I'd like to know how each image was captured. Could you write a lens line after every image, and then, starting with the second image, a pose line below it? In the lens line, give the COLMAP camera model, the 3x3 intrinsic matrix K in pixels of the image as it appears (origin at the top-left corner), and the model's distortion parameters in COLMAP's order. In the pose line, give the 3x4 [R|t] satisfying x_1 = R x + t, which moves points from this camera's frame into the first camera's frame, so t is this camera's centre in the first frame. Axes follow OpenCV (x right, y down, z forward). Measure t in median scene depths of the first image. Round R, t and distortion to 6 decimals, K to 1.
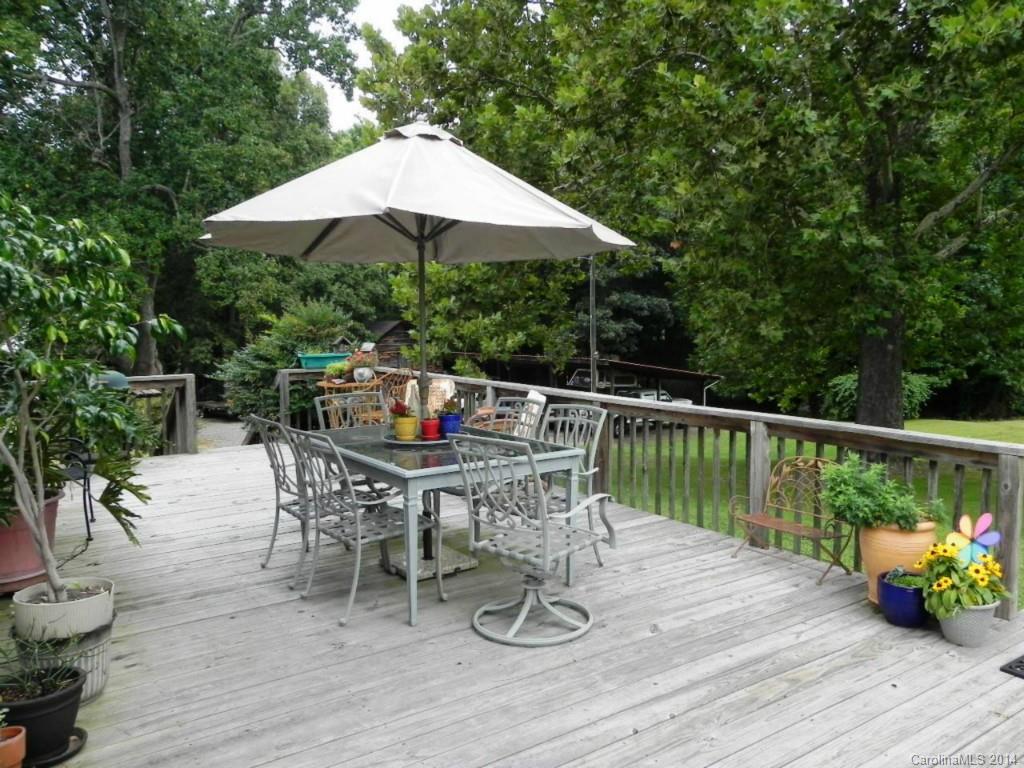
lens RADIAL K [[787.4, 0, 512.0], [0, 787.4, 384.0], [0, 0, 1]] dist [0.050047, 0.002926]
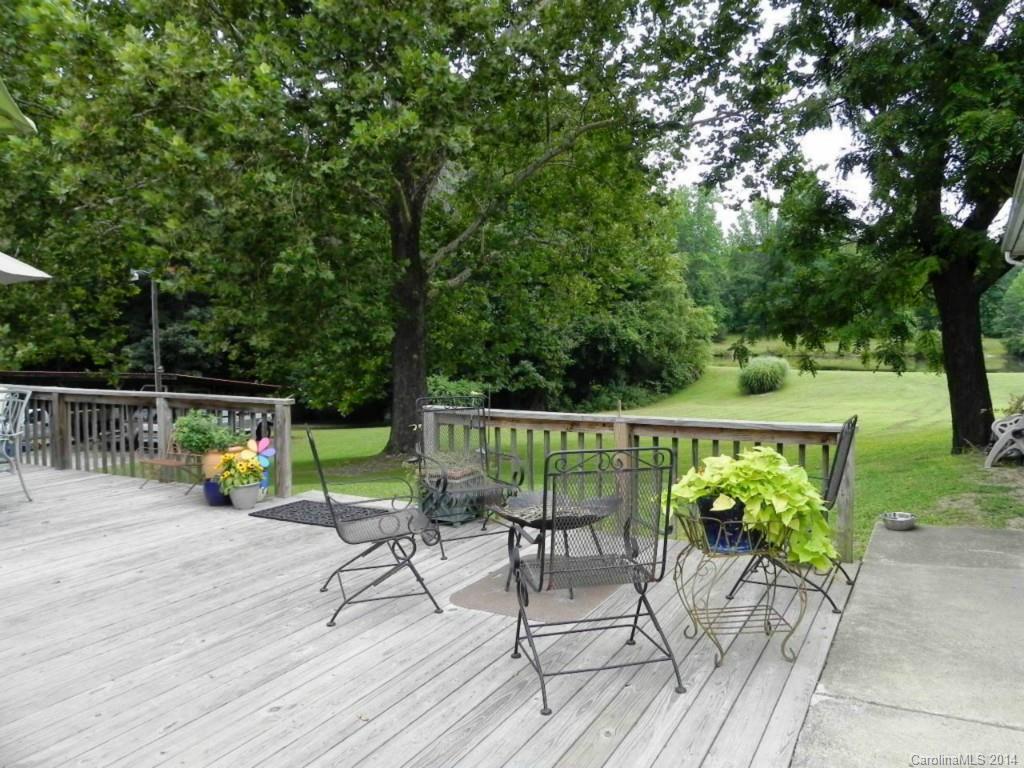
lens RADIAL K [[779.2, 0, 512.0], [0, 779.2, 384.0], [0, 0, 1]] dist [0.007212, 0.003118]
pose [[0.878179, -0.027540, 0.477538, 0.093125], [0.036865, 0.999269, -0.010167, 0.029712], [-0.476909, 0.026533, 0.878552, -0.293406]]
